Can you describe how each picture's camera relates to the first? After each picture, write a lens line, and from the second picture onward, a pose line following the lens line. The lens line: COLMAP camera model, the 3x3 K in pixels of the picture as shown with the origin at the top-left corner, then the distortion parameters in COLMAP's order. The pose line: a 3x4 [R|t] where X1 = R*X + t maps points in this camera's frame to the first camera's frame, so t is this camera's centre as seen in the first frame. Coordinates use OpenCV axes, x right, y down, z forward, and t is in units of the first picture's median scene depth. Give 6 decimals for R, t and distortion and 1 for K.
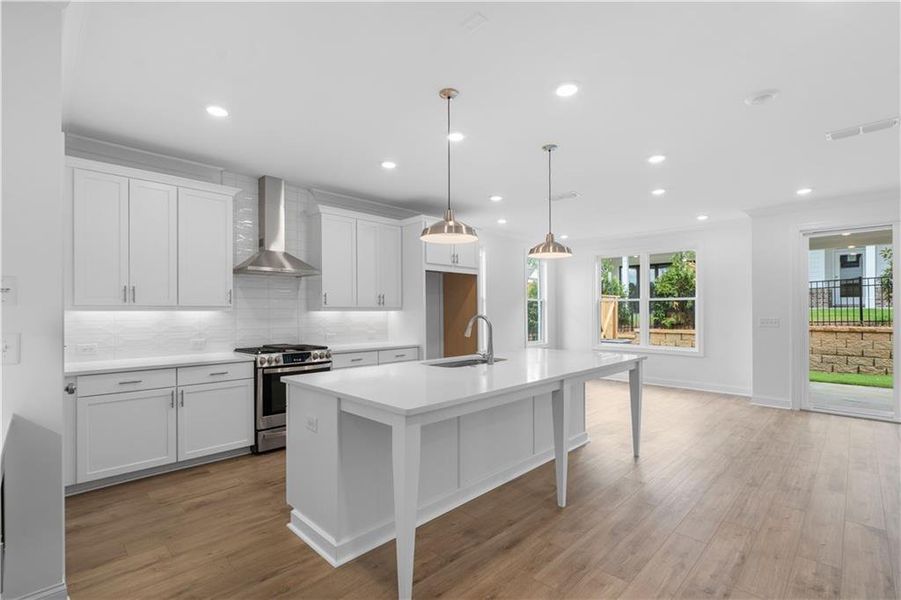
lens RADIAL K [[408.1, 0, 444.1], [0, 408.1, 309.4], [0, 0, 1]] dist [-0.008438, 0.003859]
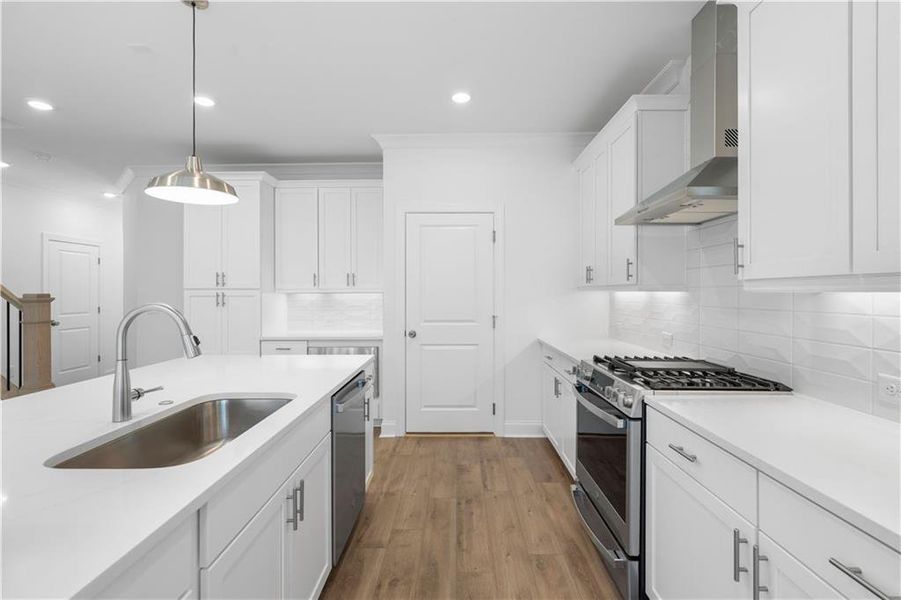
lens RADIAL K [[408.1, 0, 454.5], [0, 408.1, 291.6], [0, 0, 1]] dist [-0.008438, 0.003859]
pose [[-0.707225, 0.002176, -0.706985, 0.123809], [0.006546, 0.999973, -0.003471, 0.003965], [0.706958, -0.007083, -0.707220, 1.160503]]
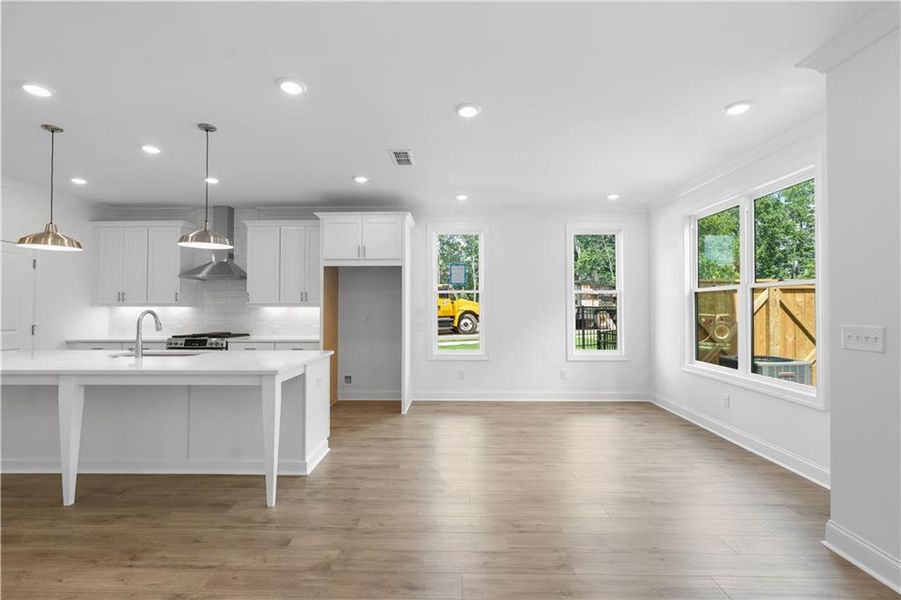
lens RADIAL K [[408.1, 0, 451.2], [0, 408.1, 299.3], [0, 0, 1]] dist [-0.008438, 0.003859]
pose [[0.697803, -0.014193, -0.716149, 1.075617], [0.002061, 0.999839, -0.017807, 0.004052], [0.716287, 0.010950, 0.697720, 0.637425]]
